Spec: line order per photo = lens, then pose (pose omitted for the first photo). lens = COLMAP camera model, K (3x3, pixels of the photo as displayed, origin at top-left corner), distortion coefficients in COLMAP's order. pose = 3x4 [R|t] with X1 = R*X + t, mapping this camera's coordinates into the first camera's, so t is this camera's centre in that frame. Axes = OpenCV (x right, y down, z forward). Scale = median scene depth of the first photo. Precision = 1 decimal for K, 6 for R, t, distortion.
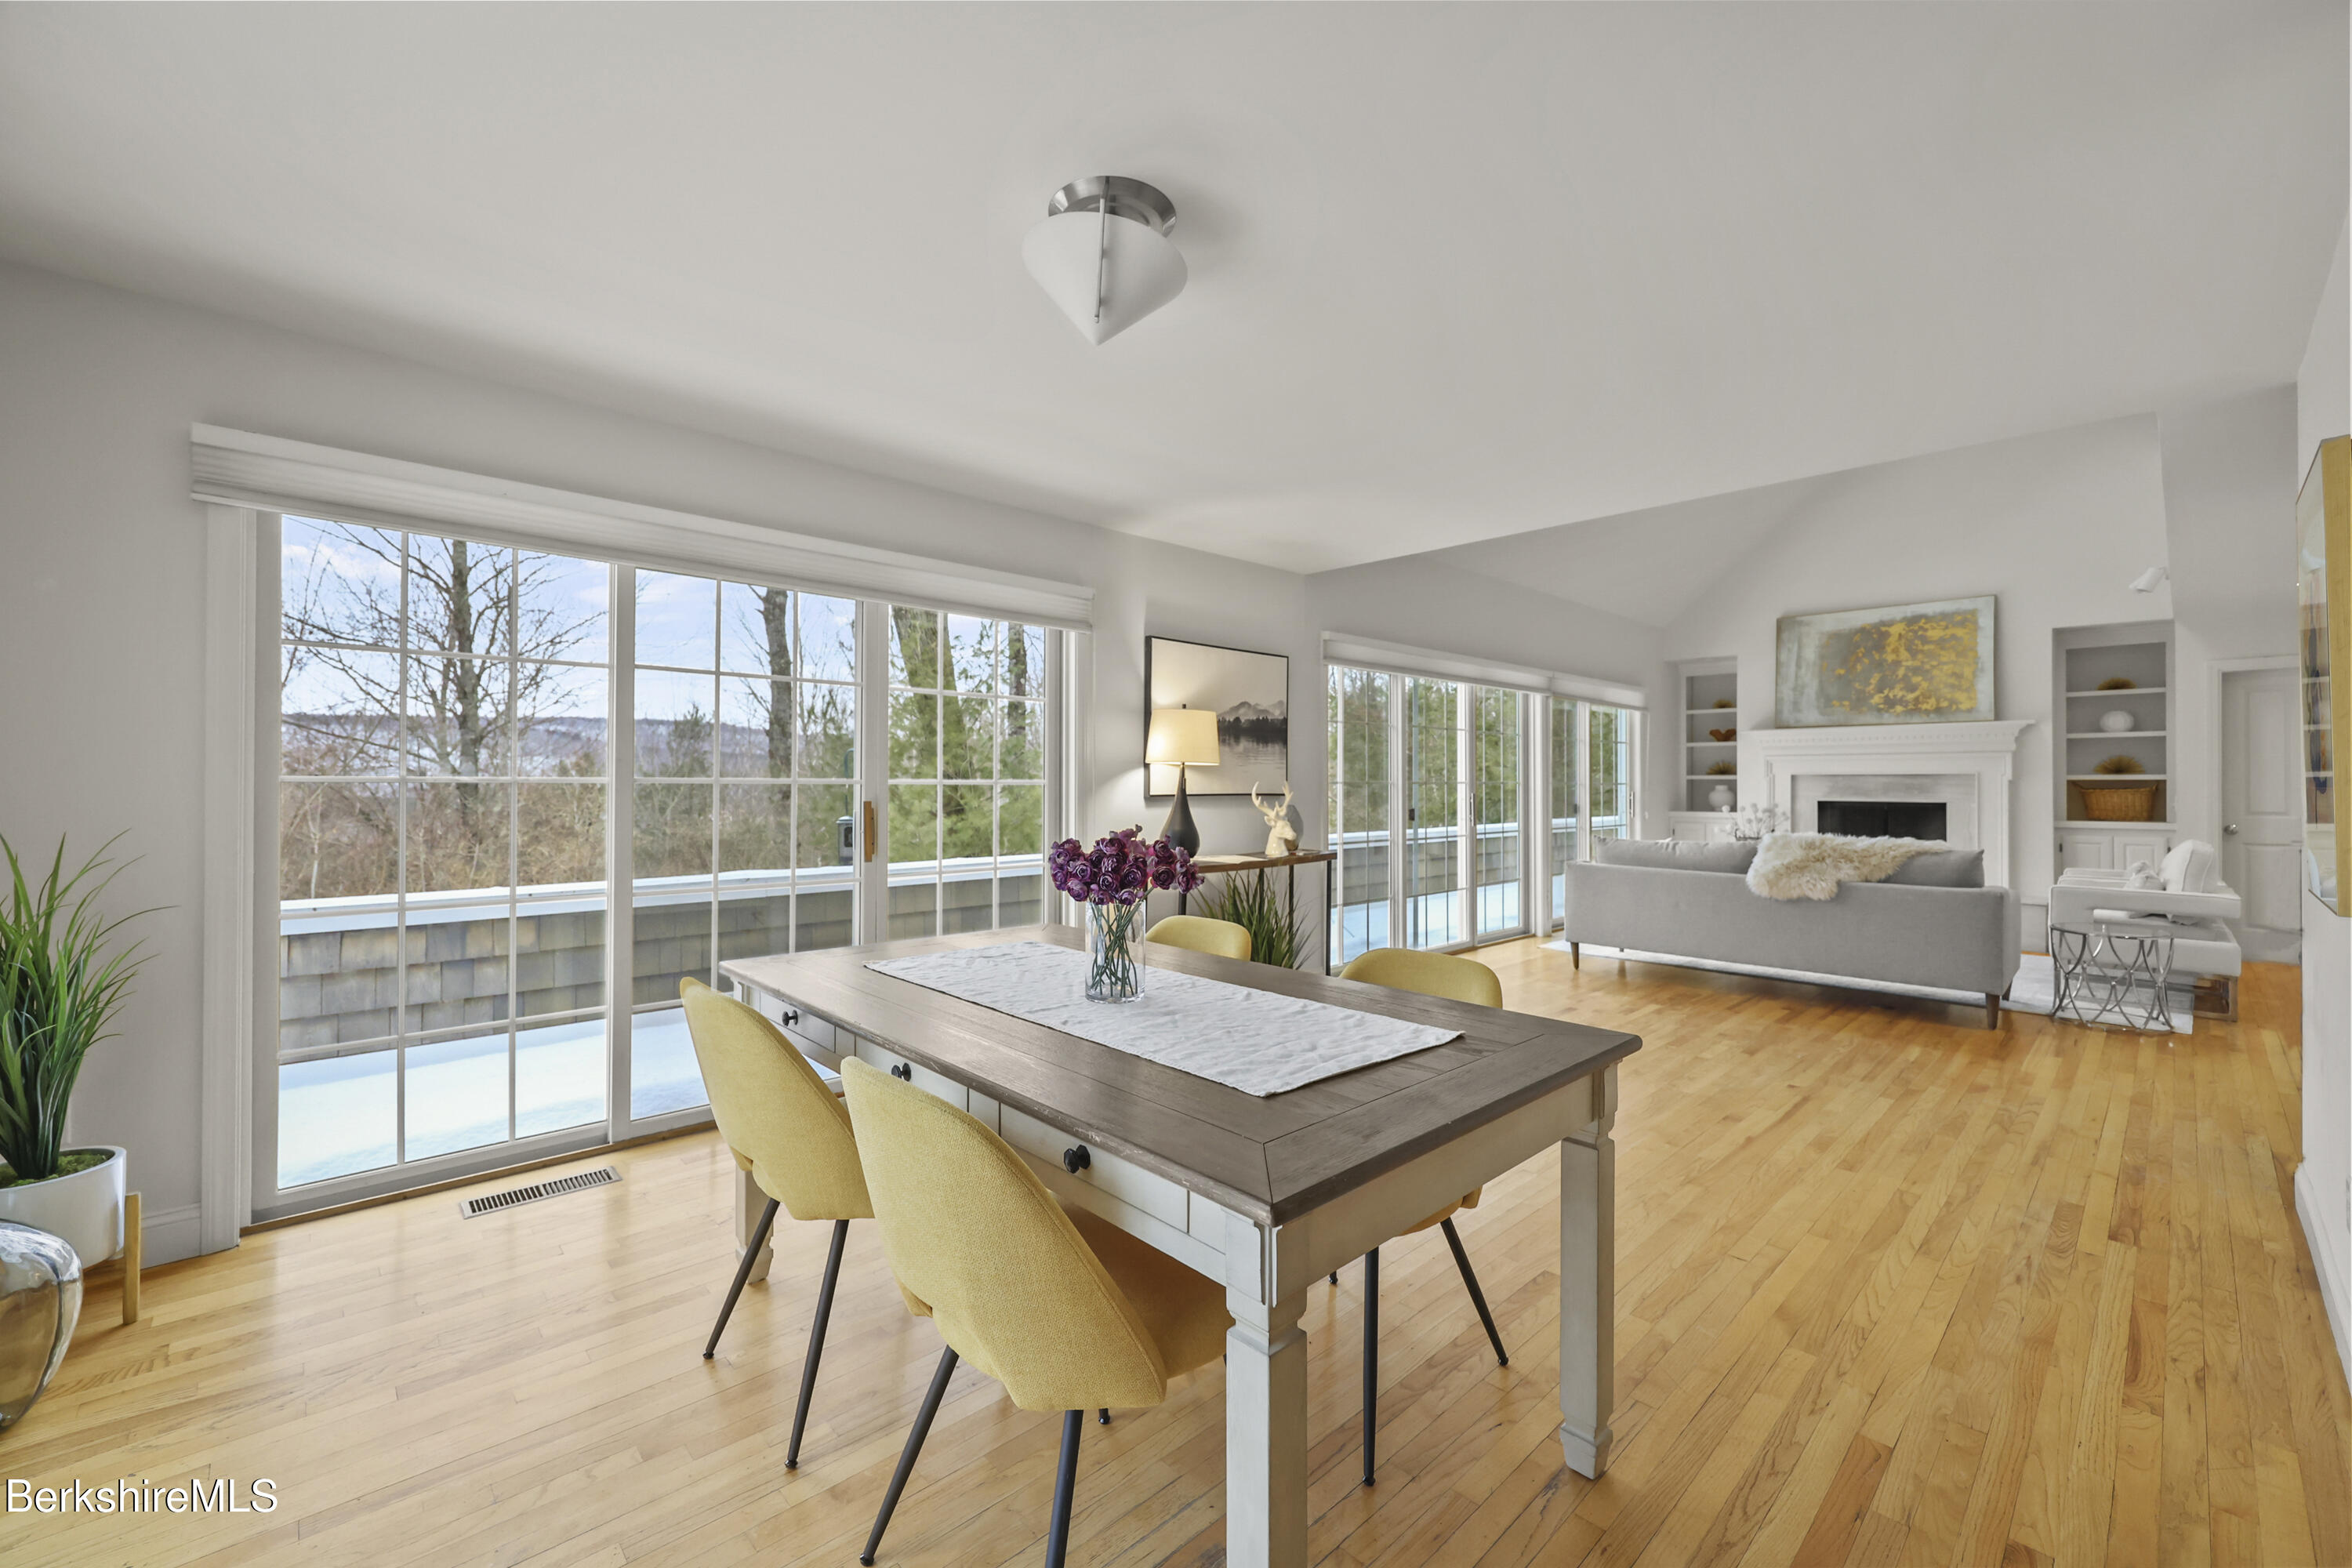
lens RADIAL K [[946.5, 0, 1184.6], [0, 946.5, 783.2], [0, 0, 1]] dist [-0.001211, 0.000103]
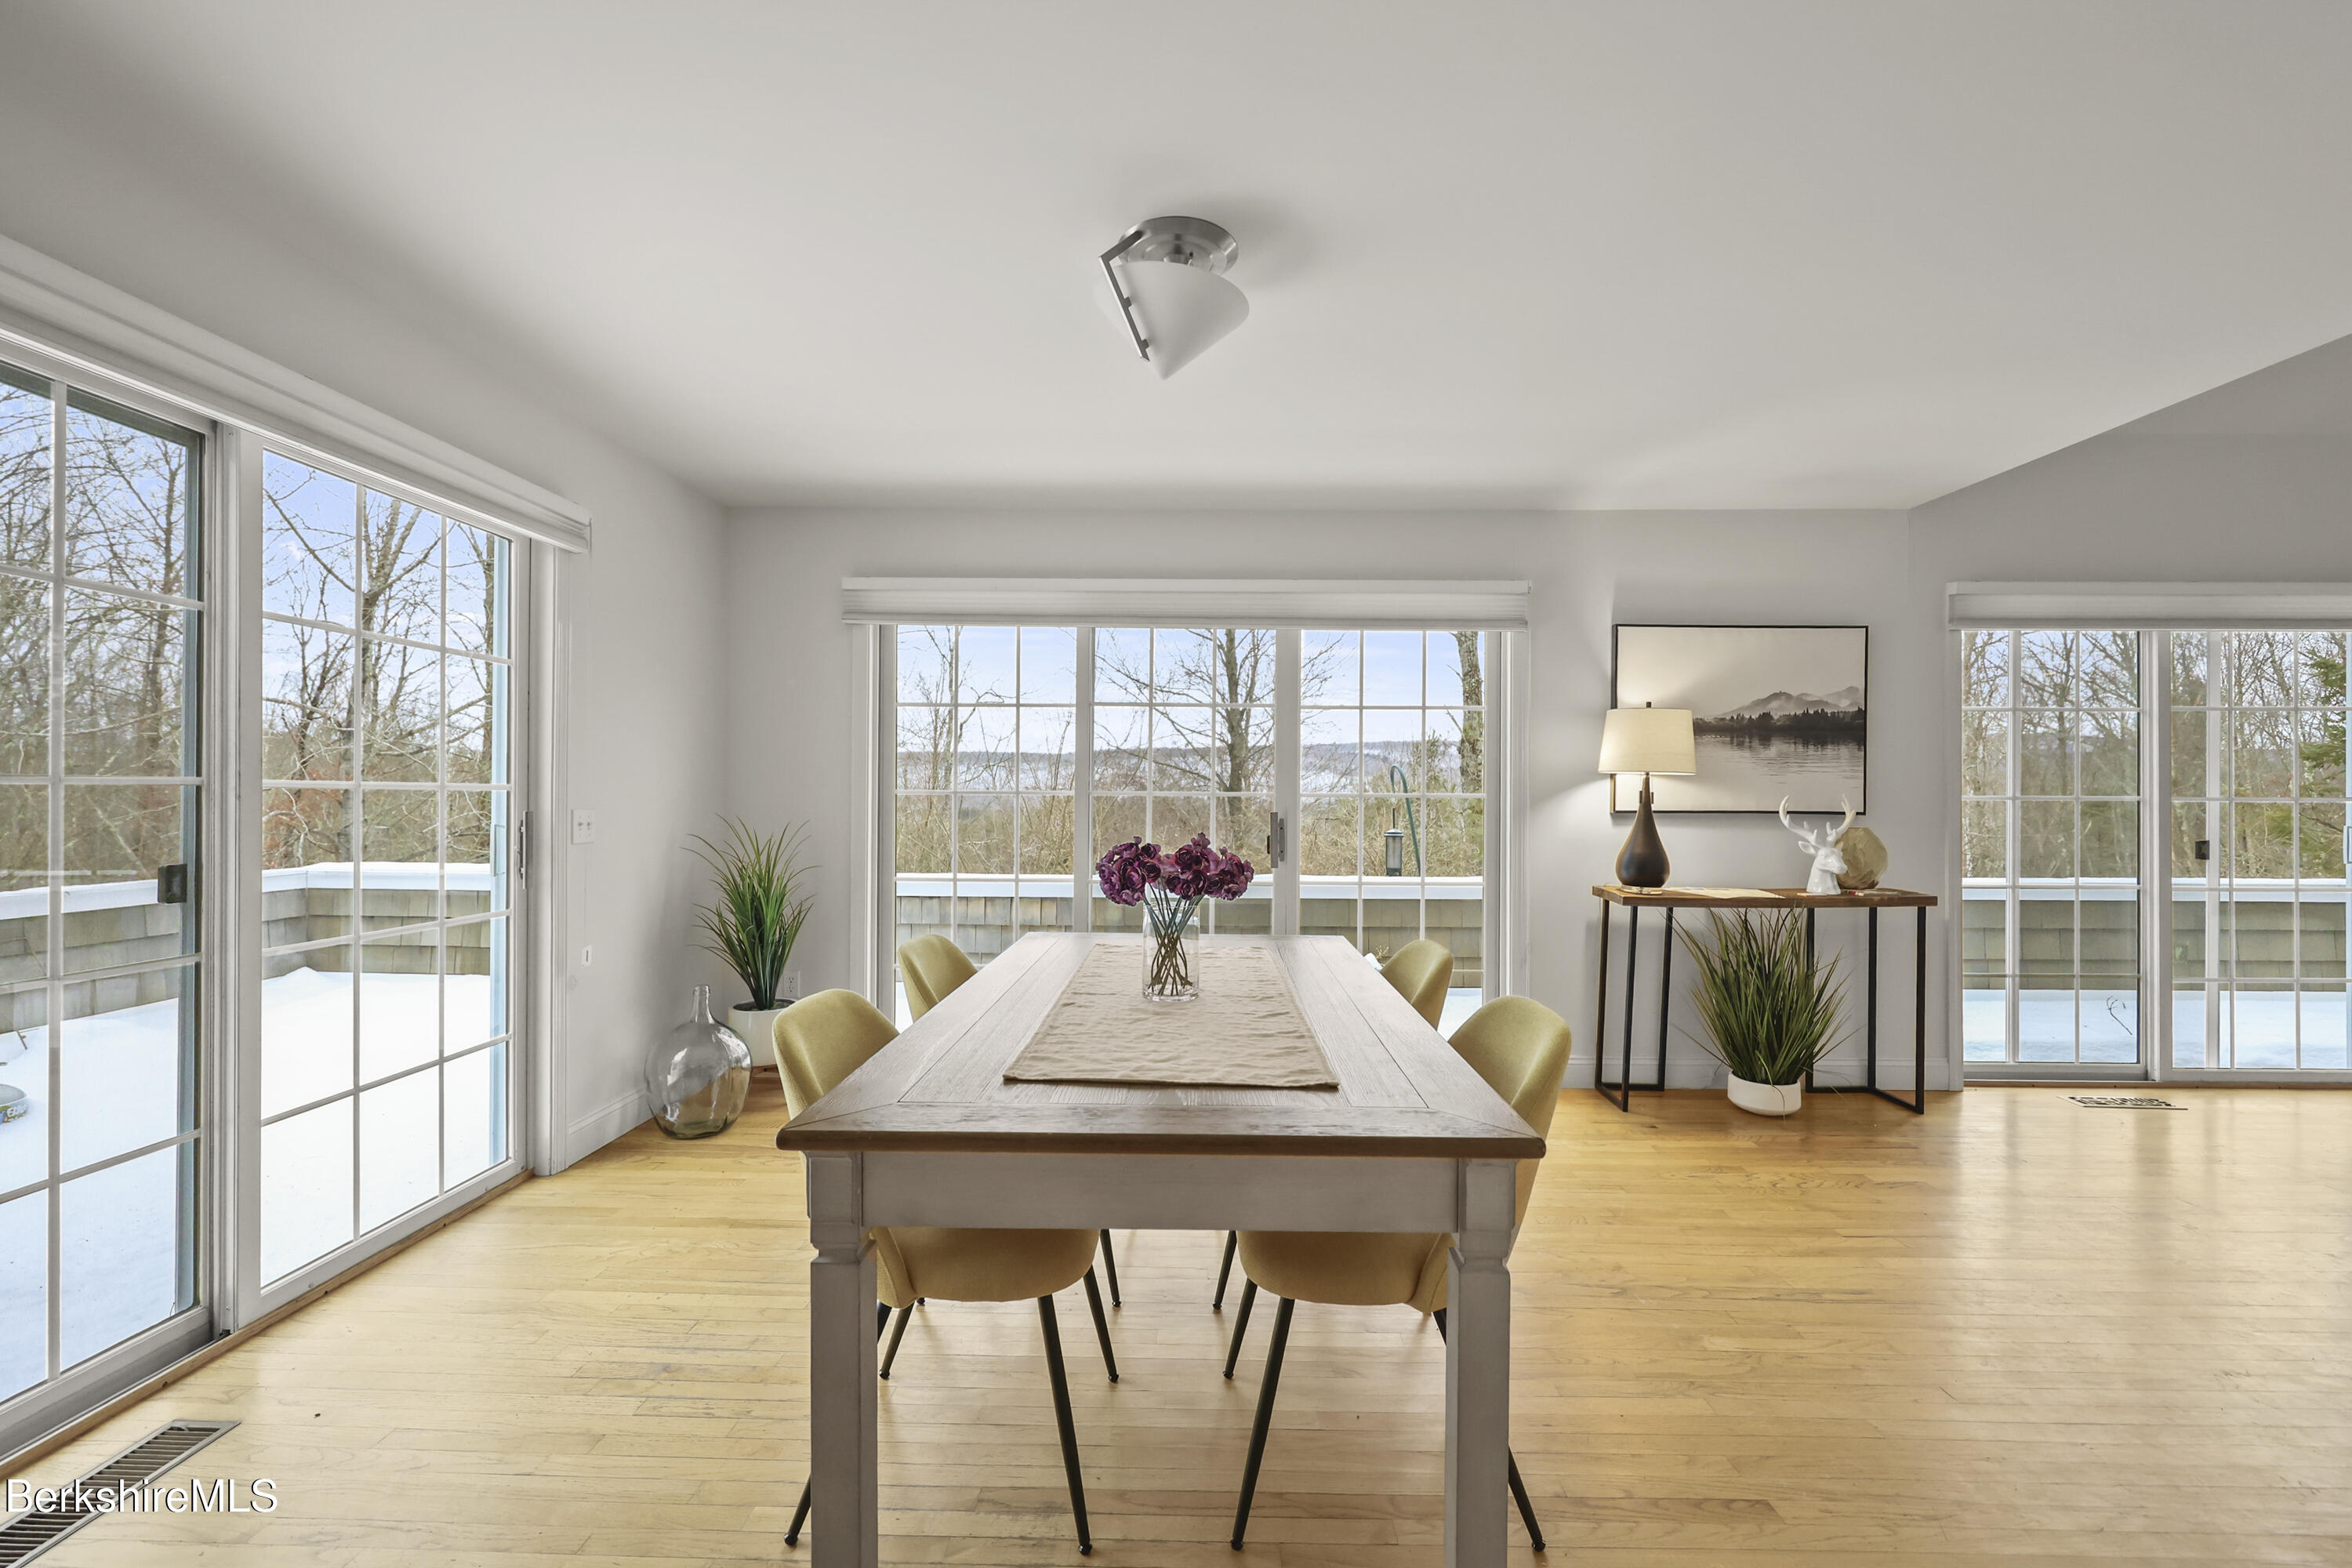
lens RADIAL K [[946.5, 0, 1155.2], [0, 946.5, 794.5], [0, 0, 1]] dist [-0.001211, 0.000103]
pose [[0.714329, 0.001121, -0.699810, 0.265589], [-0.004467, 0.999986, -0.002958, 0.002510], [0.699796, 0.005239, 0.714323, 0.095430]]
